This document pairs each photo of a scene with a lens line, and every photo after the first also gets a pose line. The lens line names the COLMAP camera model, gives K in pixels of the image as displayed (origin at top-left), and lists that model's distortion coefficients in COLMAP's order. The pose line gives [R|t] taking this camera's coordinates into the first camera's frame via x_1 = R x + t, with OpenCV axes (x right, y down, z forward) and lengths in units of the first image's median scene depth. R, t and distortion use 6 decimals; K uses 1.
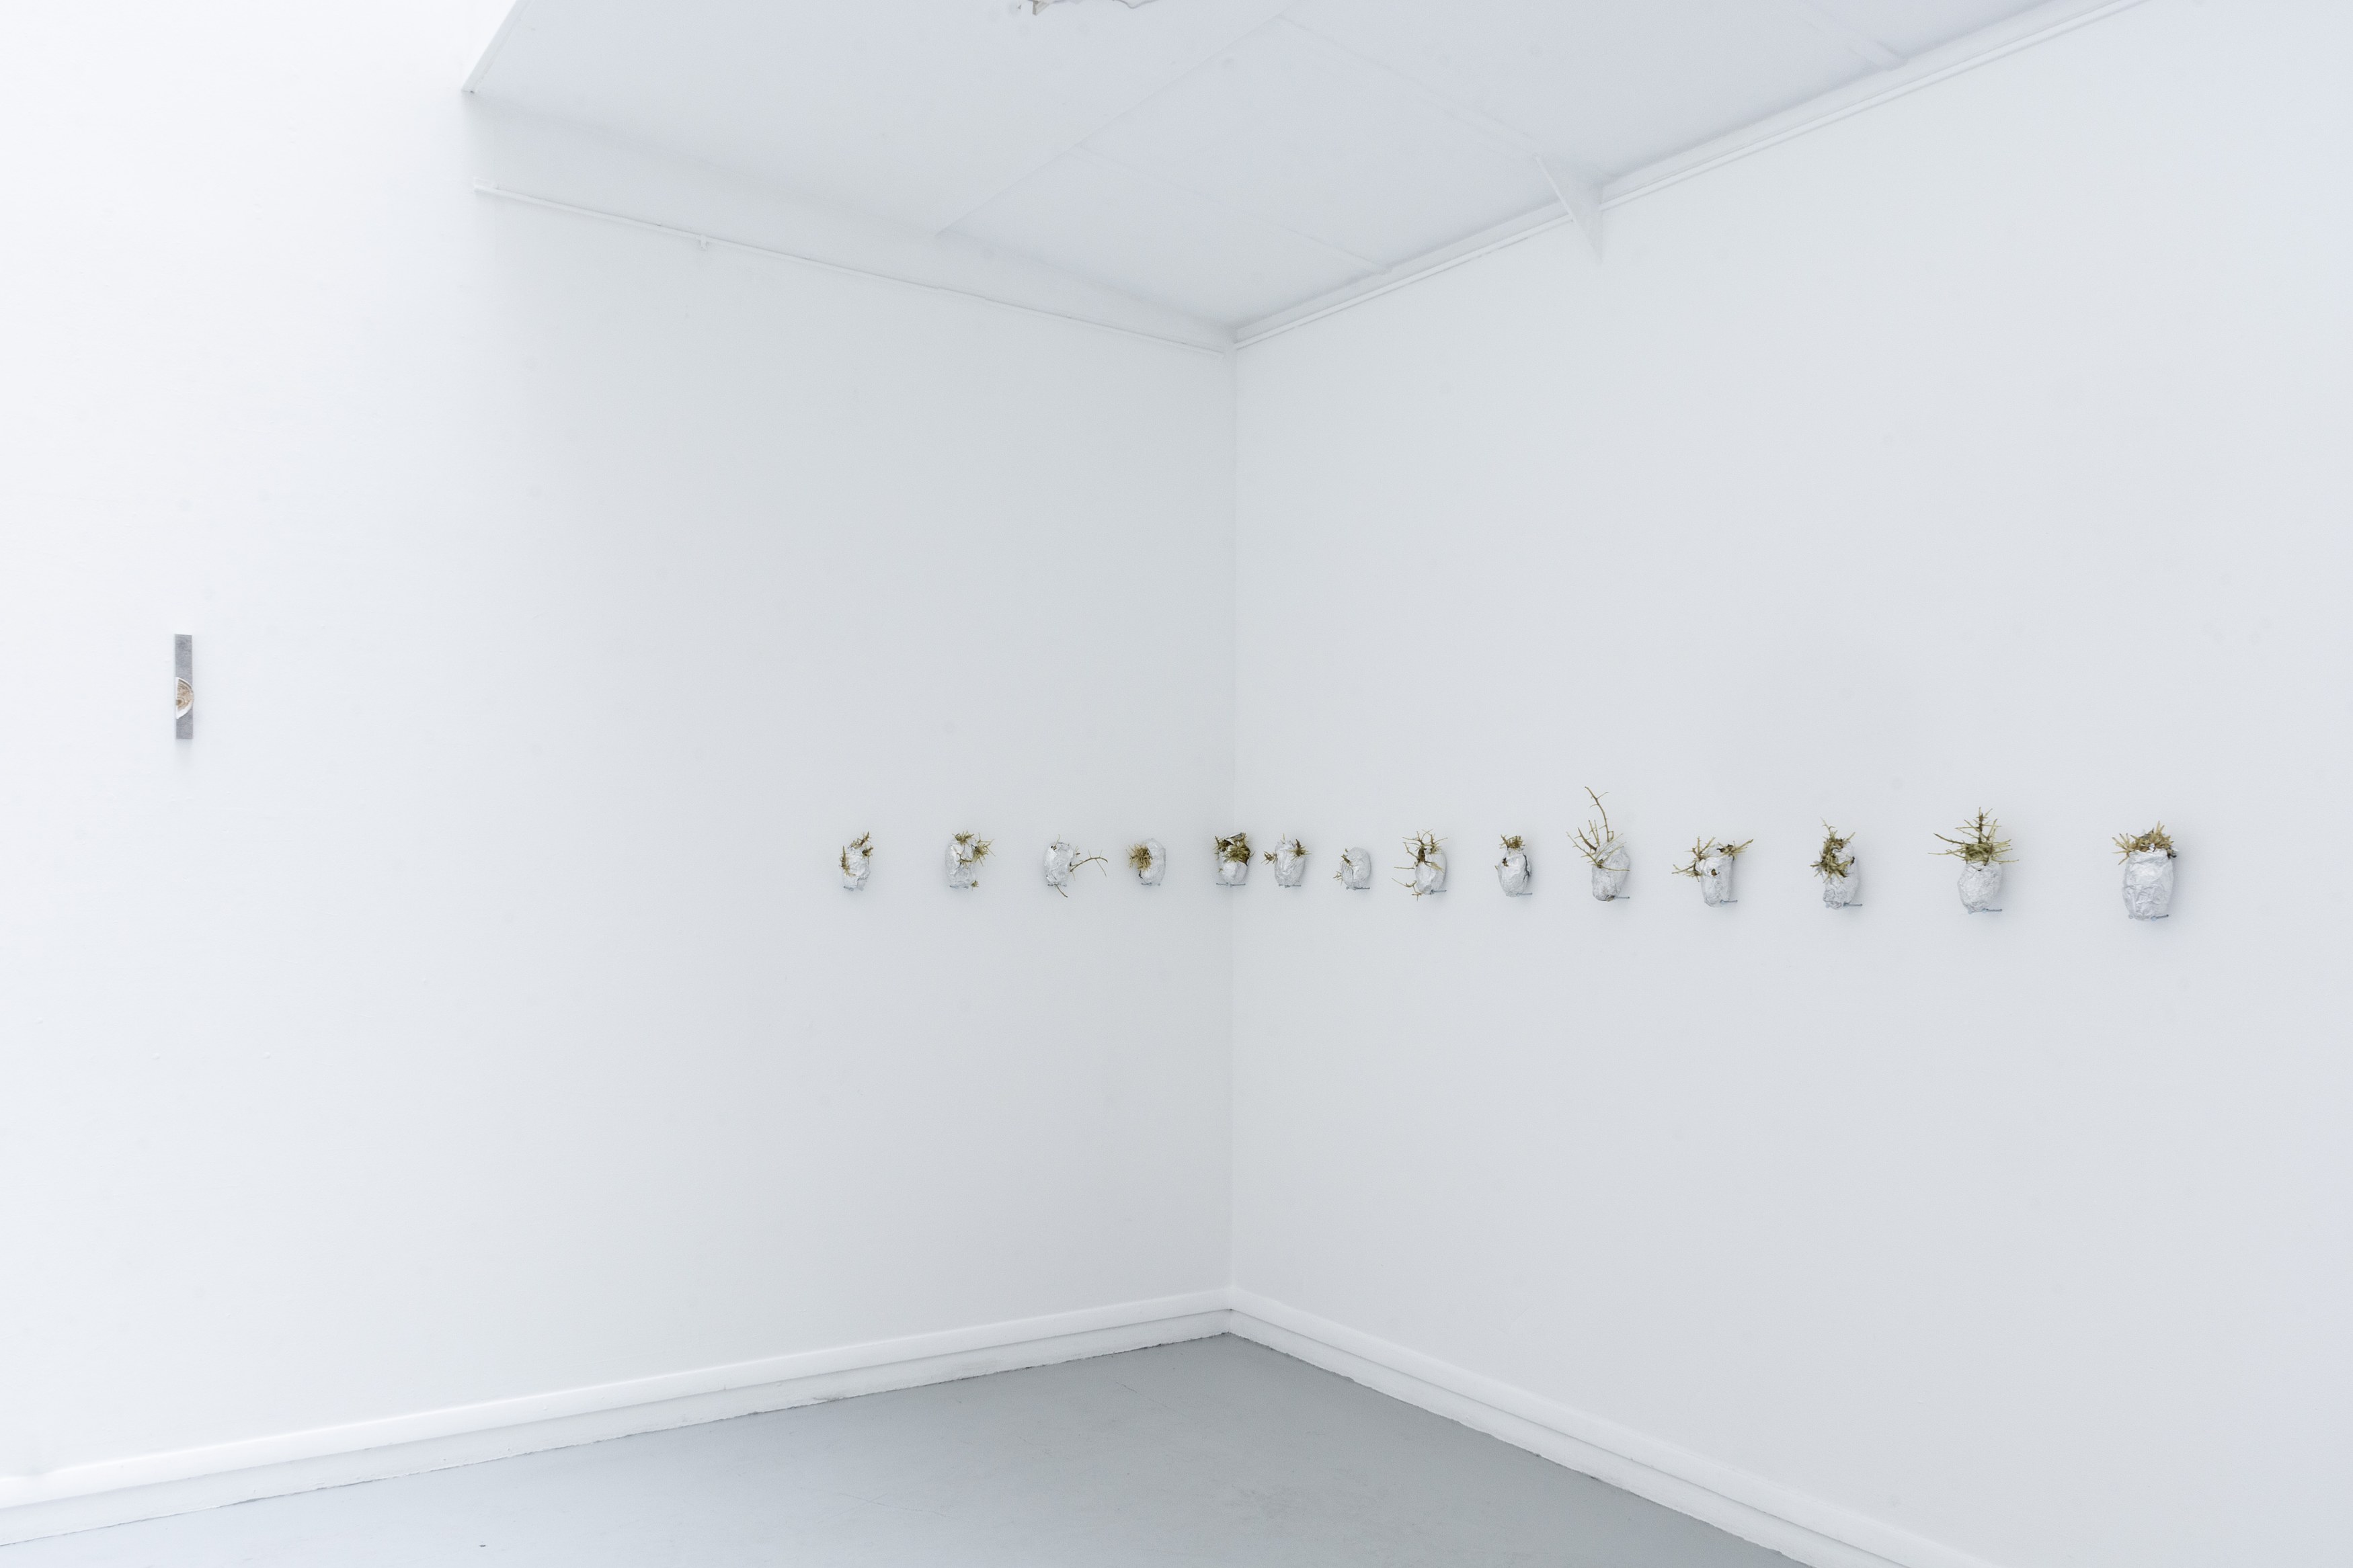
lens RADIAL K [[1696.9, 0, 1224.5], [0, 1696.9, 936.8], [0, 0, 1]] dist [-0.007331, -0.001133]
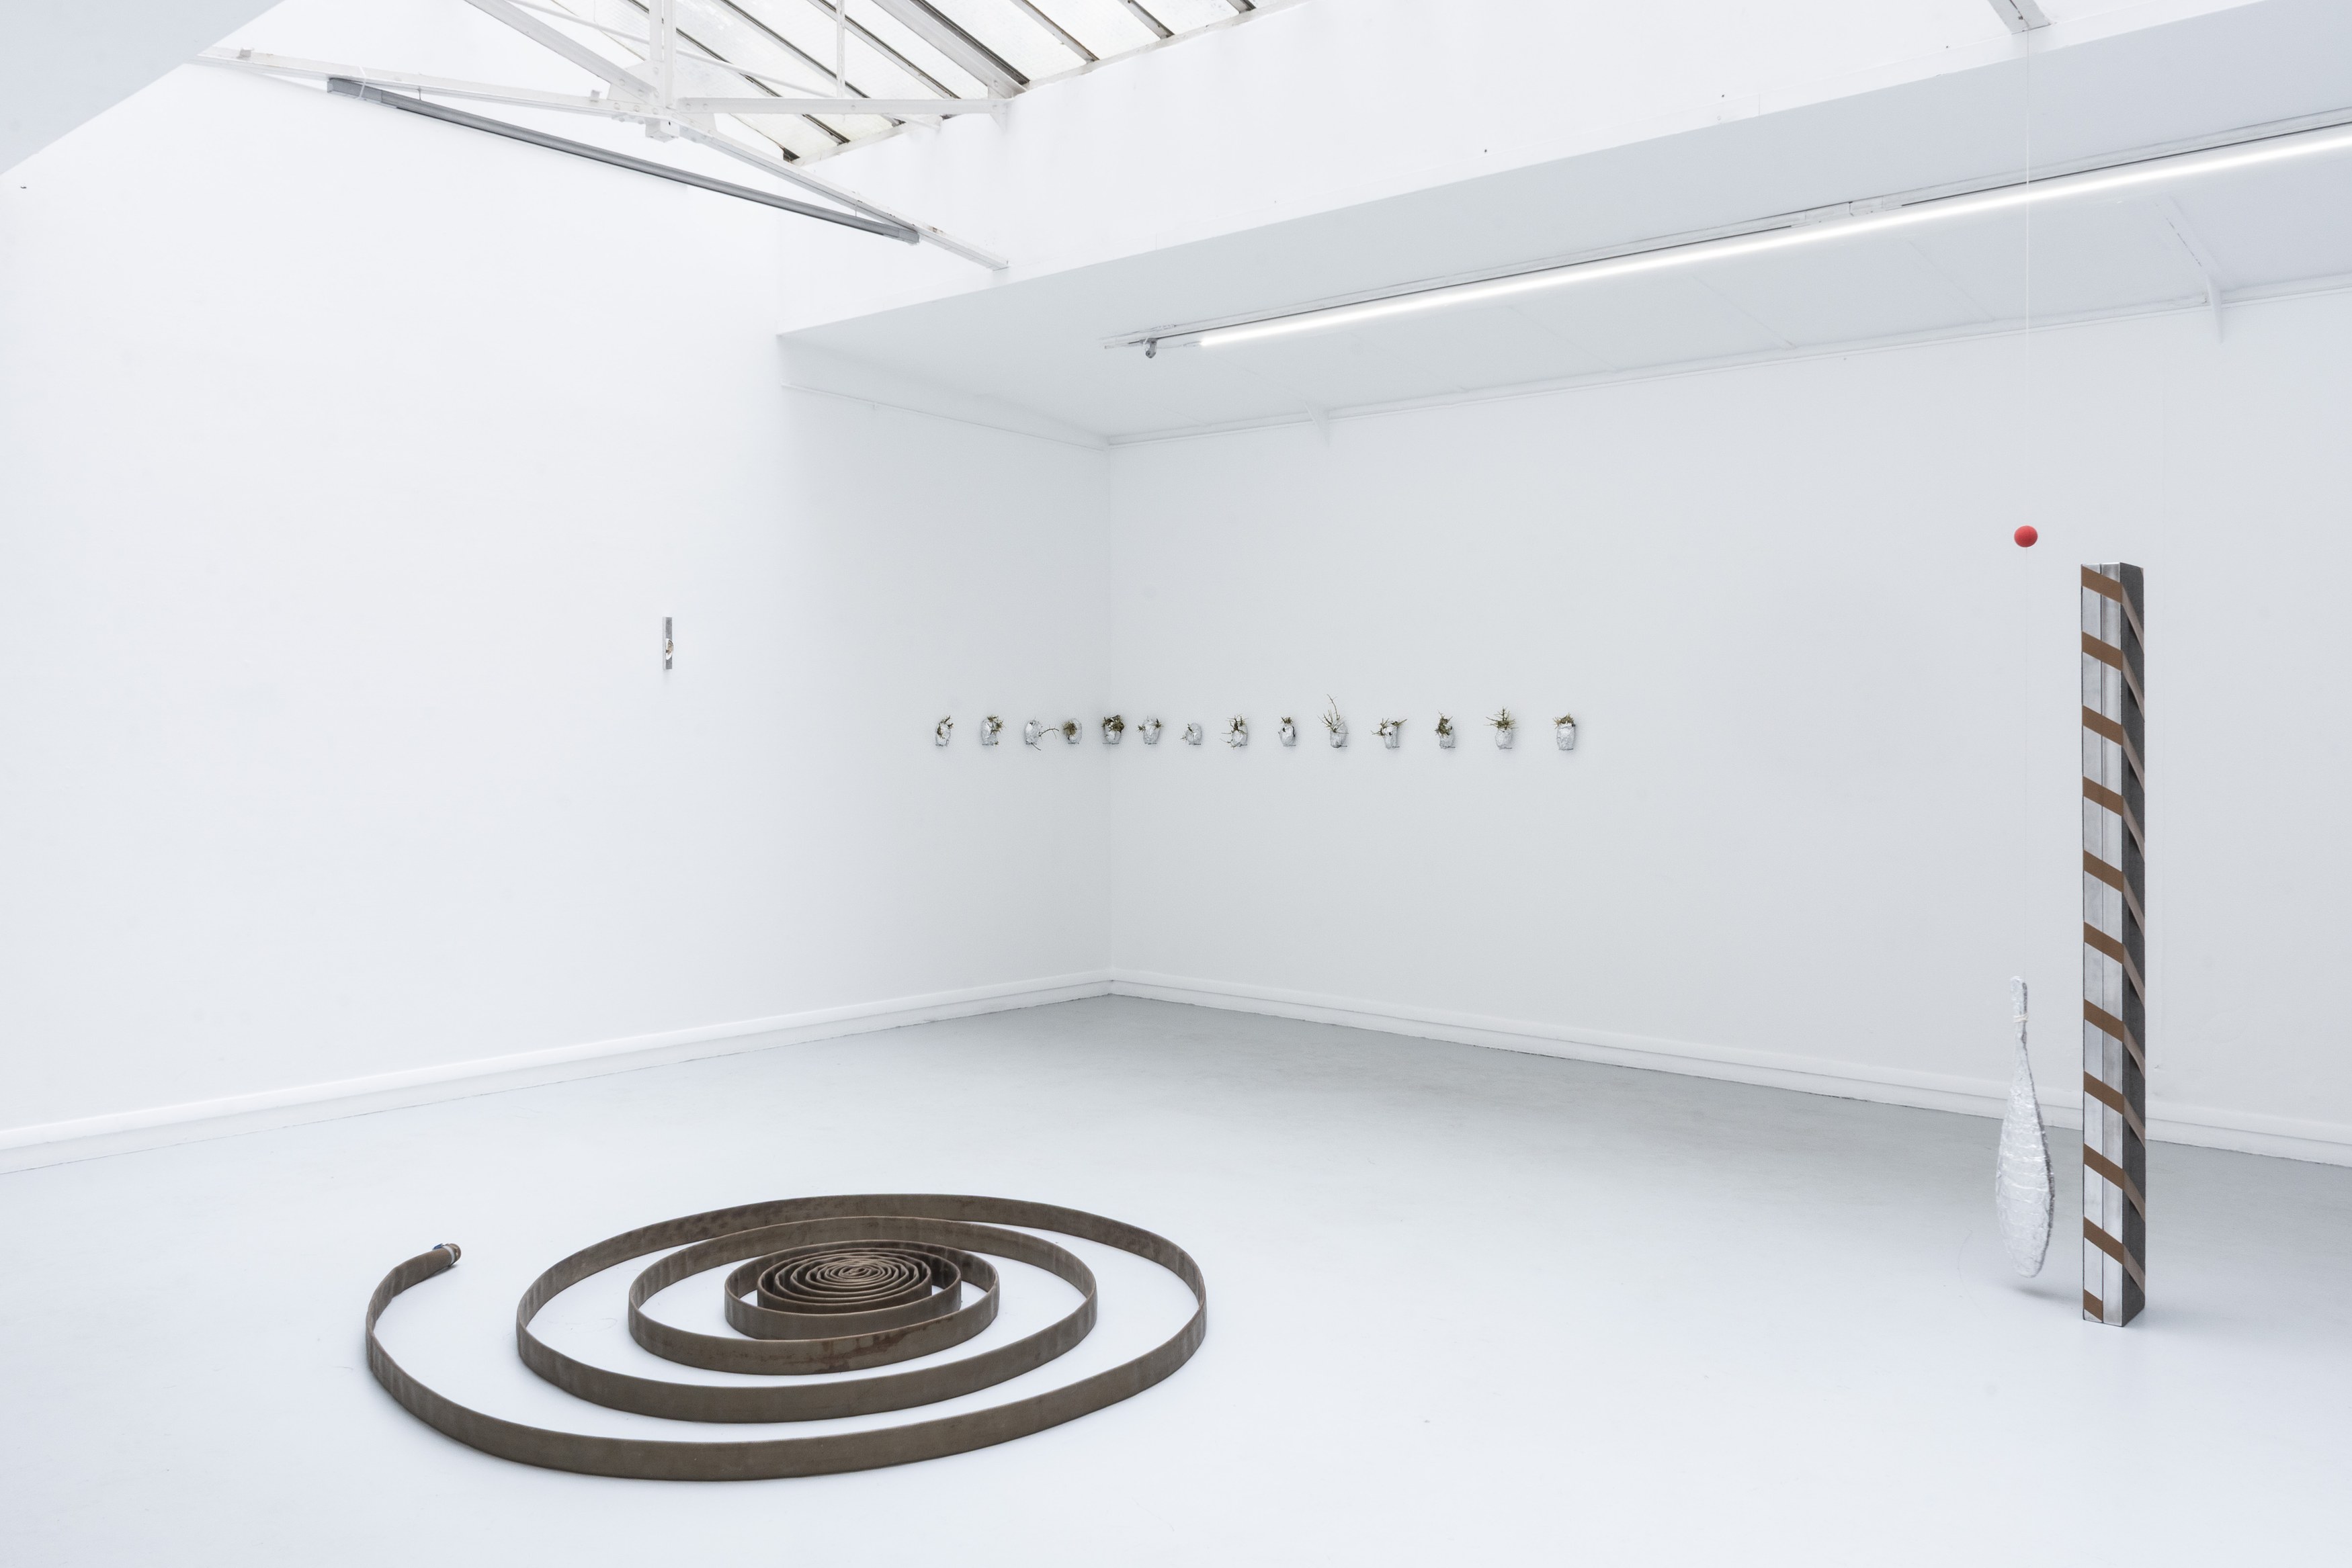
lens RADIAL K [[1721.4, 0, 1176.0], [0, 1721.4, 784.0], [0, 0, 1]] dist [0.000051, -0.001157]
pose [[0.965227, -0.011750, 0.261147, -0.489903], [0.015990, 0.999772, -0.014118, 0.047114], [-0.260922, 0.017802, 0.965196, -0.945159]]
